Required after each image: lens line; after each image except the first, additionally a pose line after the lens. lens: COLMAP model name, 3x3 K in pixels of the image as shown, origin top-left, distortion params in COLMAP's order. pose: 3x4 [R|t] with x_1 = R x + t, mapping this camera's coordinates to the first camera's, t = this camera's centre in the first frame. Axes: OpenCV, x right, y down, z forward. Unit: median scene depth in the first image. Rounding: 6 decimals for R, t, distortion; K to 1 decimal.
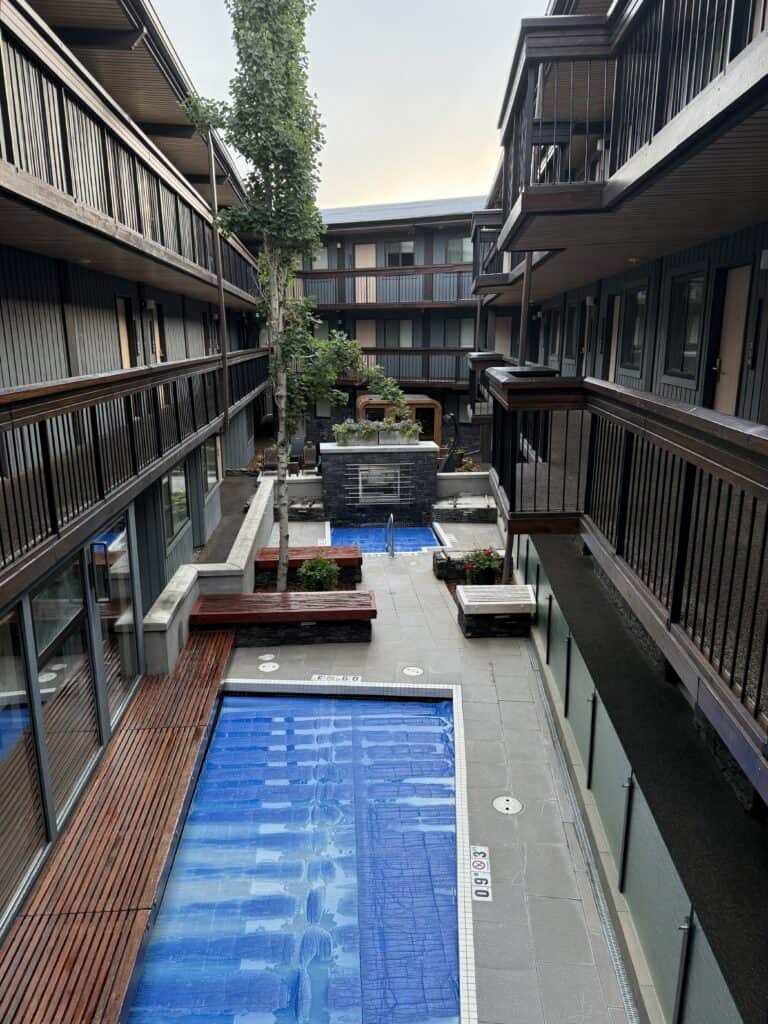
lens RADIAL K [[718.6, 0, 381.3], [0, 718.6, 514.4], [0, 0, 1]] dist [0.008117, 0.000151]
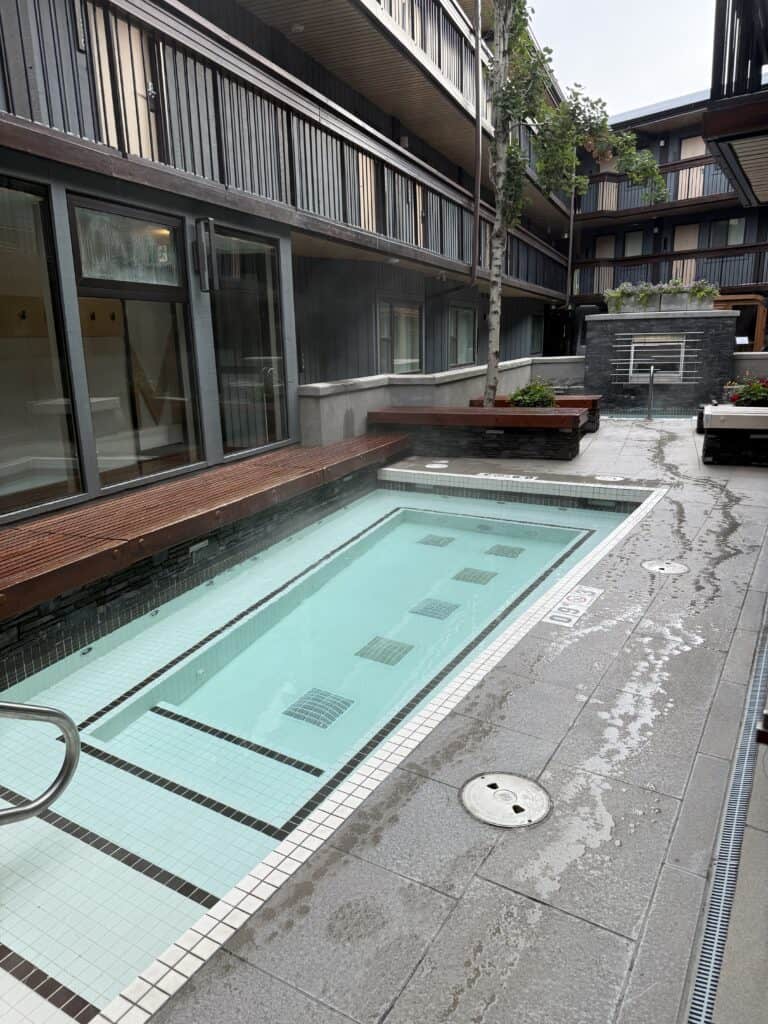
lens RADIAL K [[718.6, 0, 385.8], [0, 718.6, 513.4], [0, 0, 1]] dist [0.008117, 0.000151]
pose [[0.898213, 0.090523, -0.430138, 0.091263], [-0.090684, 0.995675, 0.020175, 0.147956], [0.430104, 0.020885, 0.902538, 0.120570]]
